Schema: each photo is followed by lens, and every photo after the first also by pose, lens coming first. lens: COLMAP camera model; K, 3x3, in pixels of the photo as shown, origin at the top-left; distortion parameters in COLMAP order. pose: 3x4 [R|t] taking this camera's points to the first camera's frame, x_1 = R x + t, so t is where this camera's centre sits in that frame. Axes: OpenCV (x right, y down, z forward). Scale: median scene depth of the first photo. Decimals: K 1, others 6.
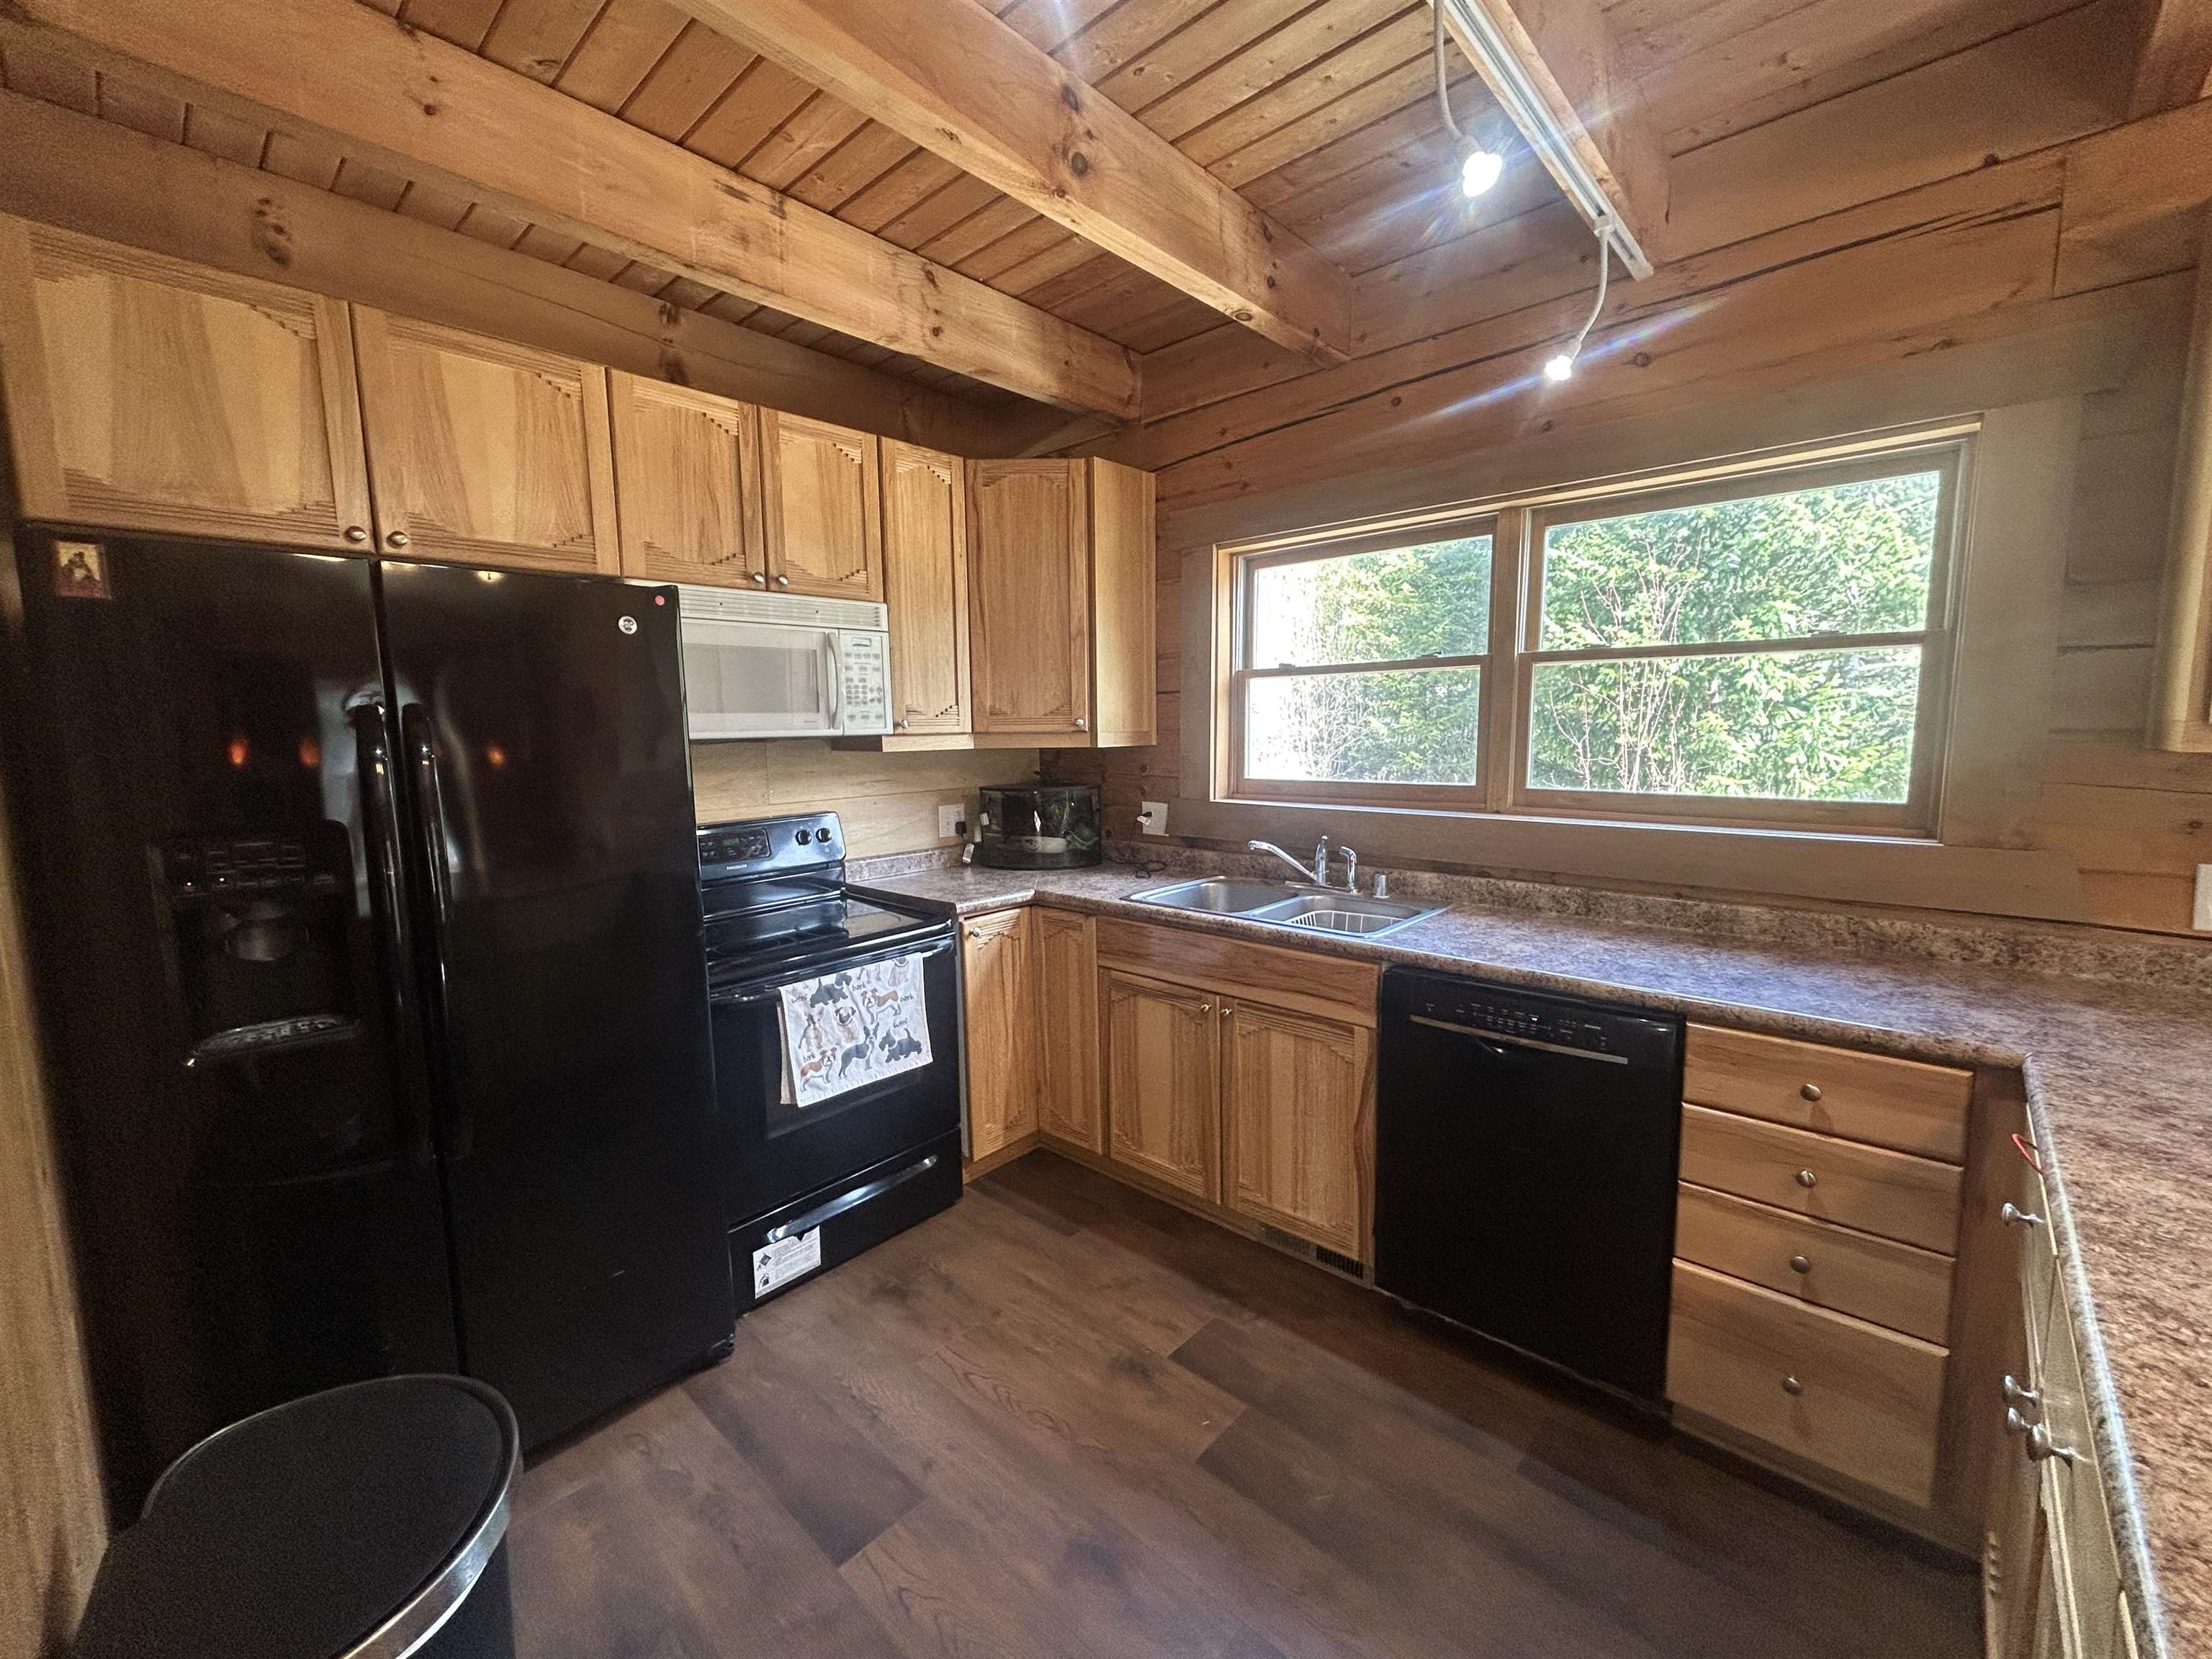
lens RADIAL K [[900.0, 0, 1089.7], [0, 900.0, 828.9], [0, 0, 1]] dist [-0.003585, -0.000297]
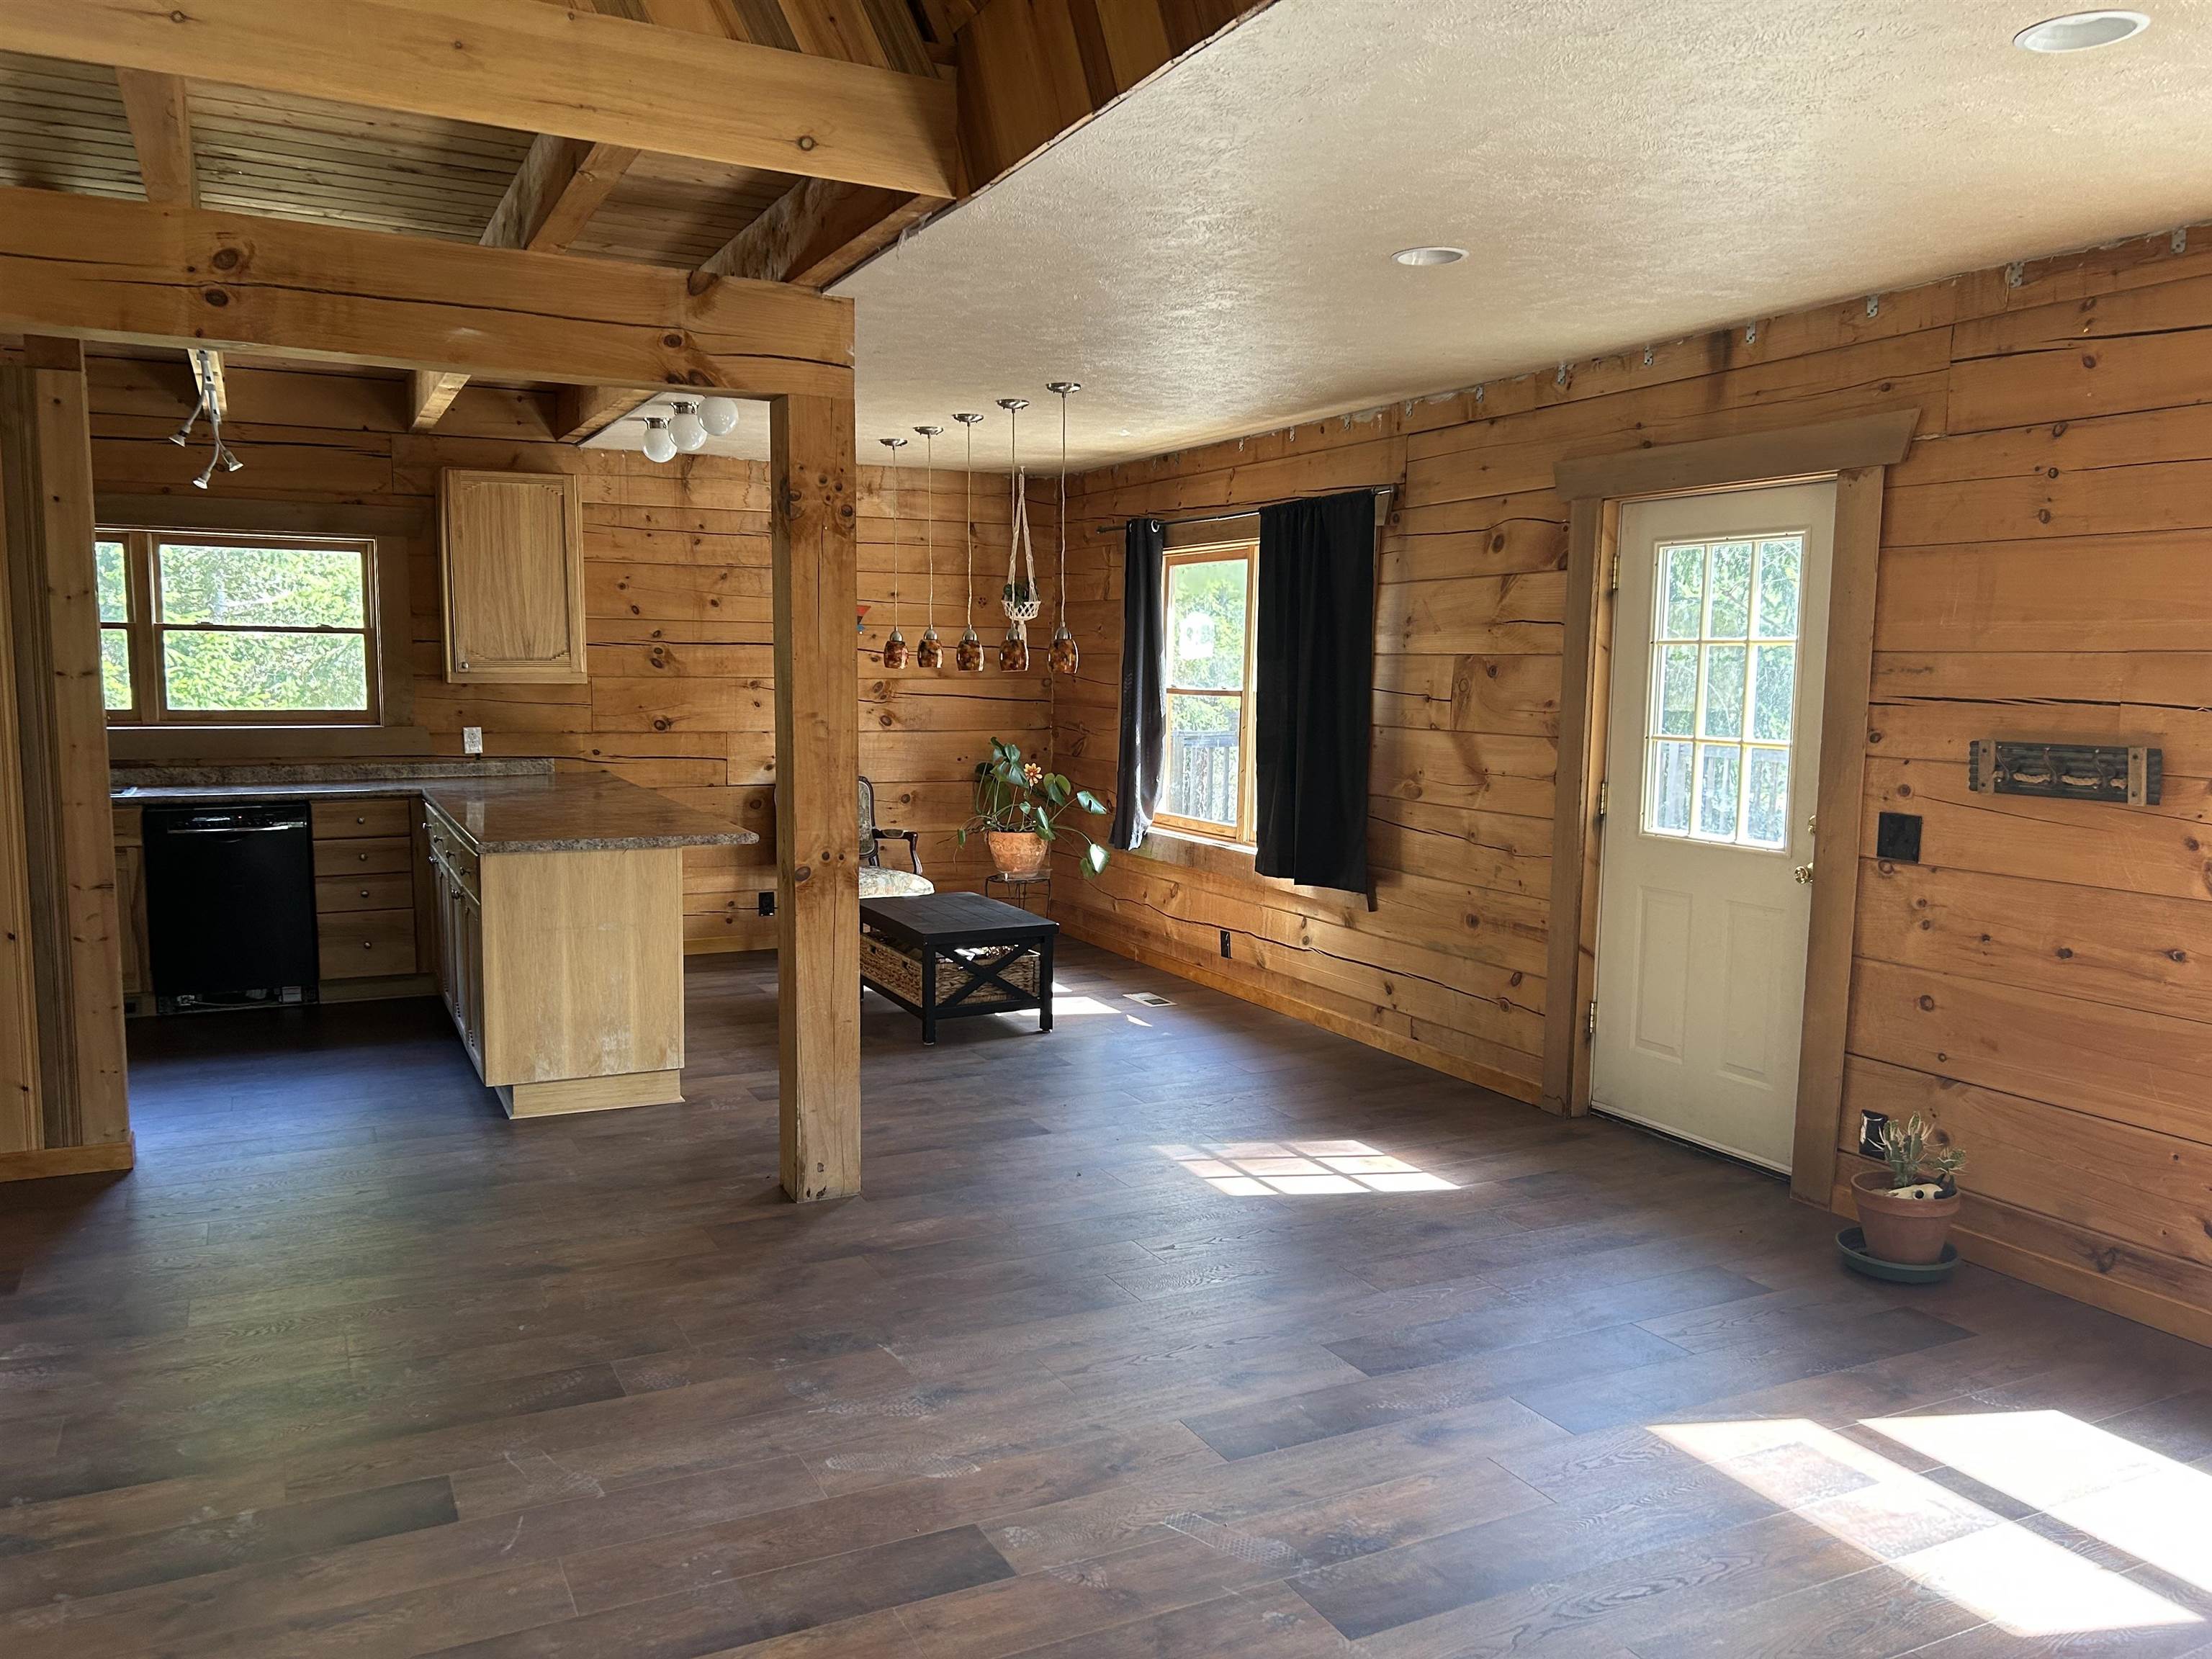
lens RADIAL K [[1672.9, 0, 1104.6], [0, 1672.9, 860.0], [0, 0, 1]] dist [0.055526, -0.057879]
pose [[0.350522, -0.093435, 0.931882, -1.663548], [0.096142, 0.993344, 0.063434, 0.179832], [-0.931607, 0.067358, 0.357172, -1.510071]]
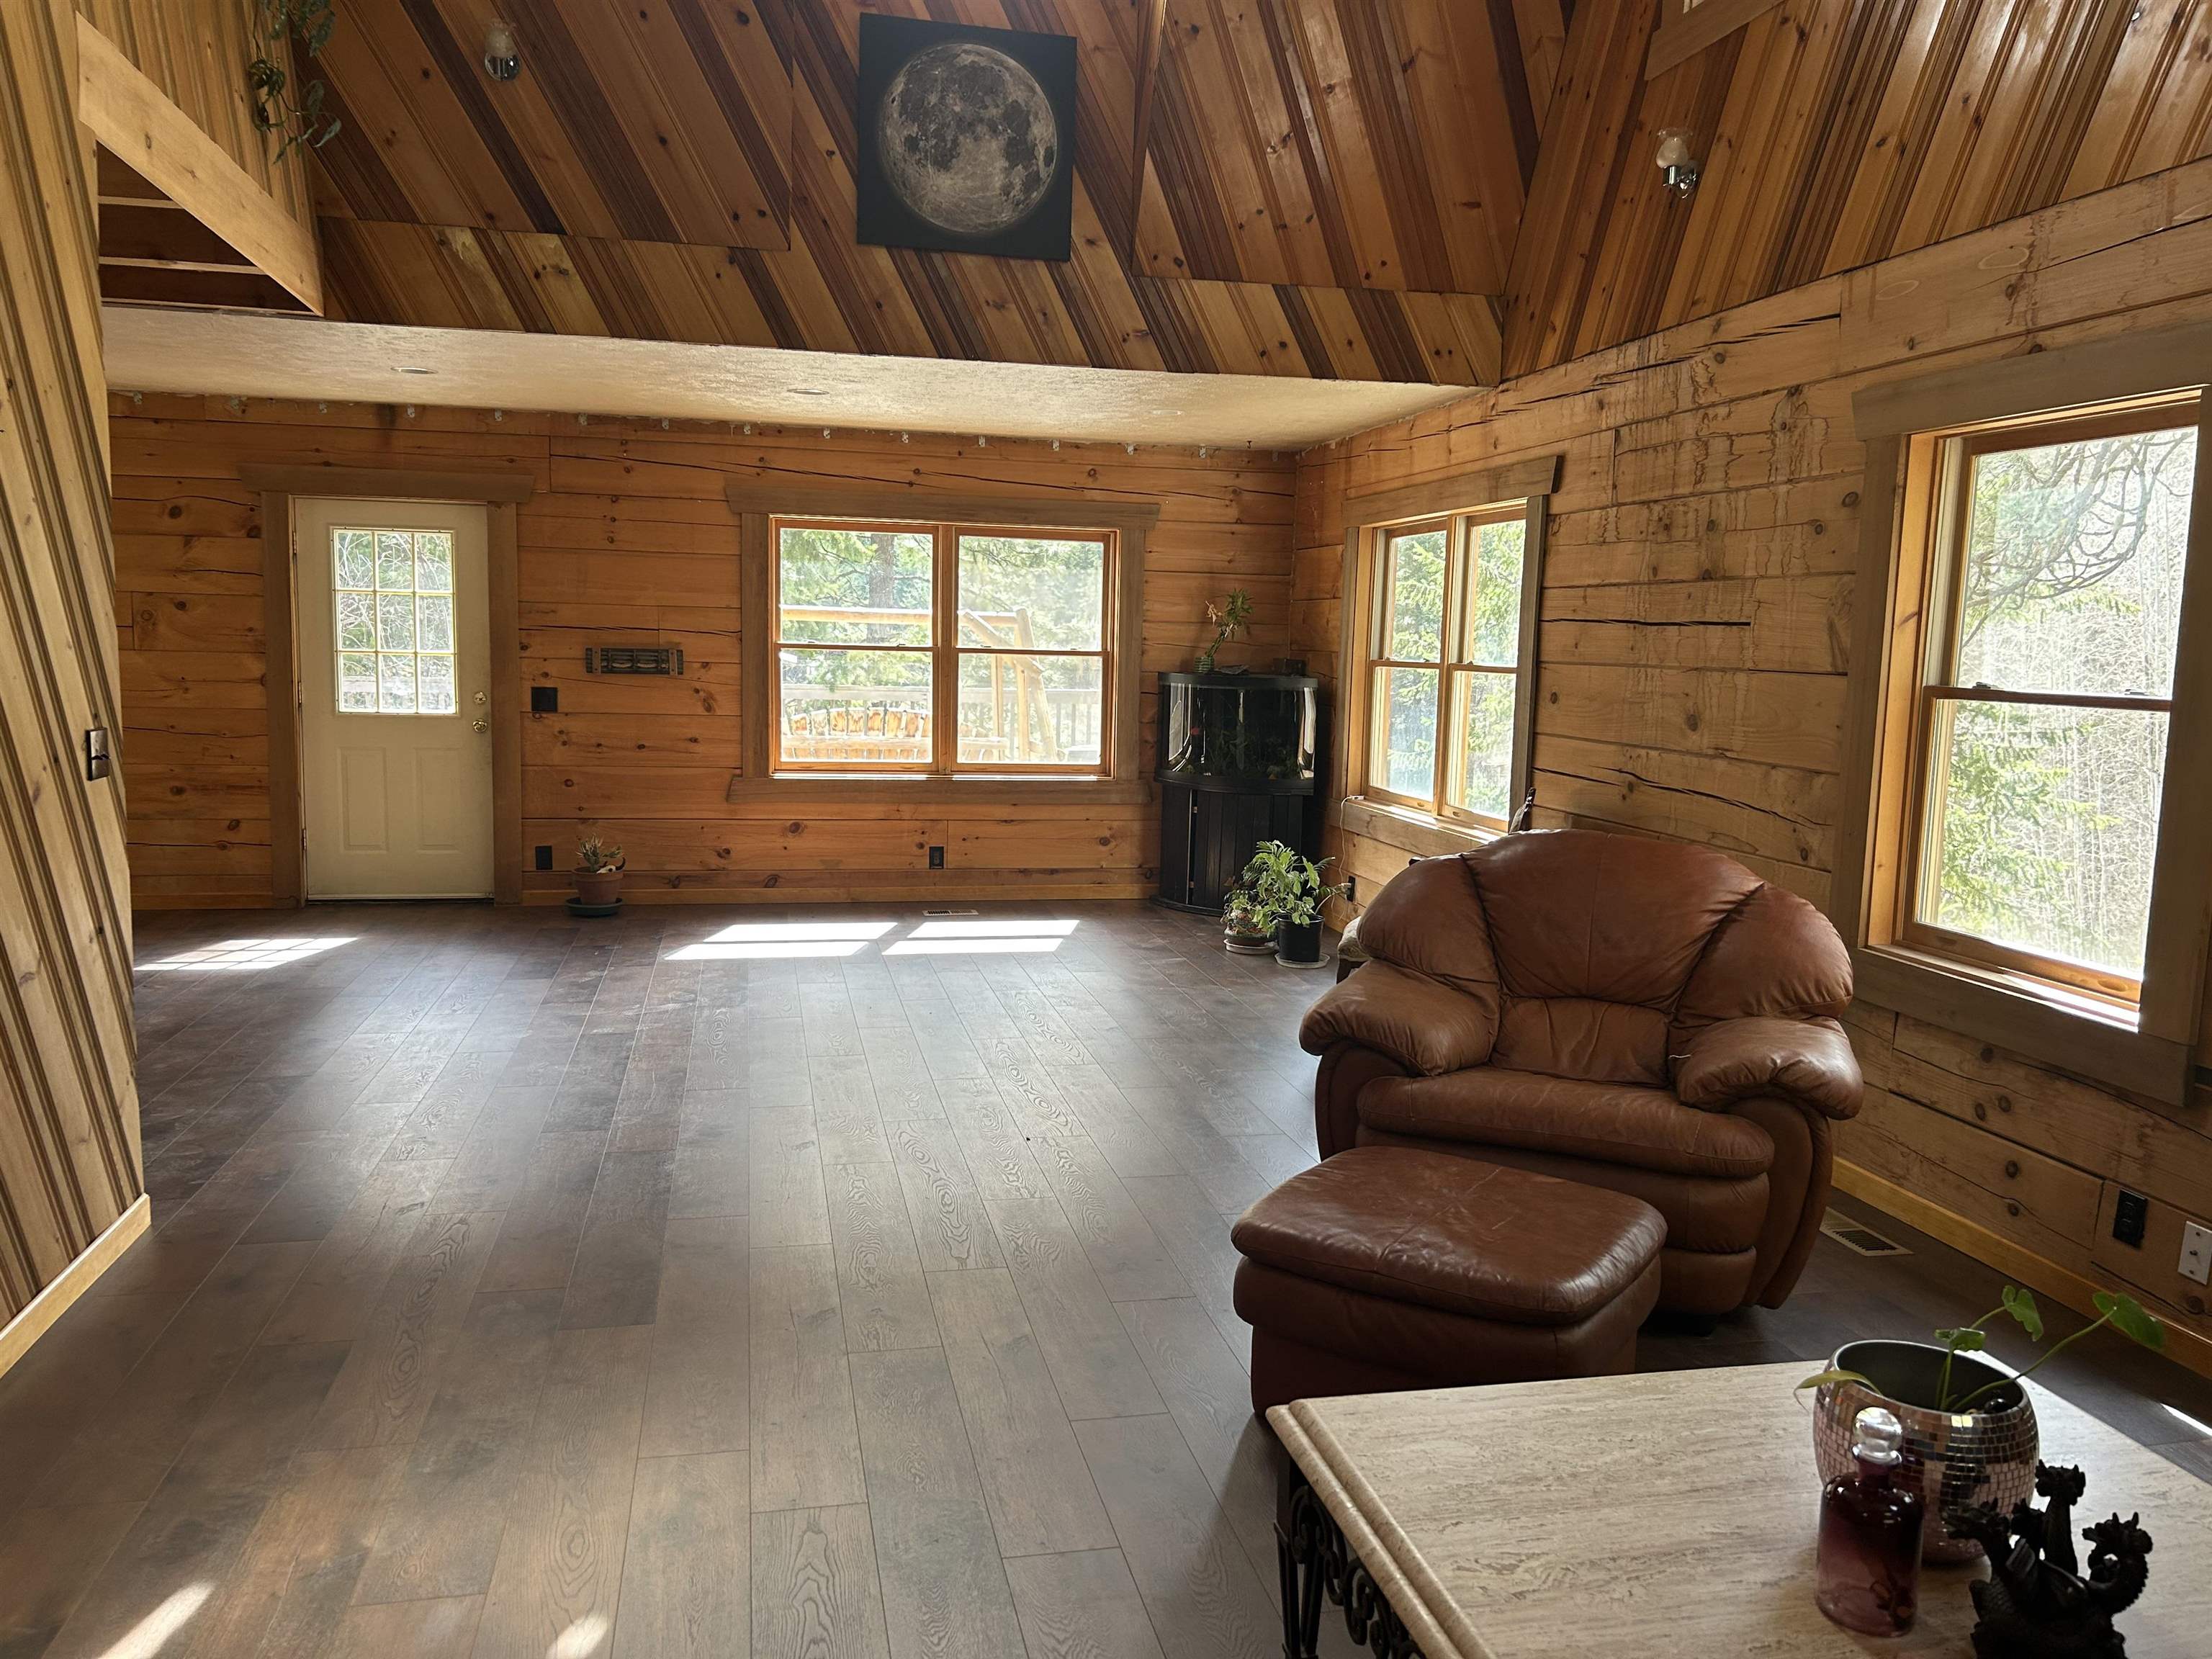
lens RADIAL K [[1672.9, 0, 1093.3], [0, 1672.9, 835.5], [0, 0, 1]] dist [0.055526, -0.057879]
pose [[-0.821093, -0.079702, 0.565203, -2.547950], [0.054001, 0.974915, 0.215927, -0.053284], [-0.568235, 0.207817, -0.796192, 0.450141]]
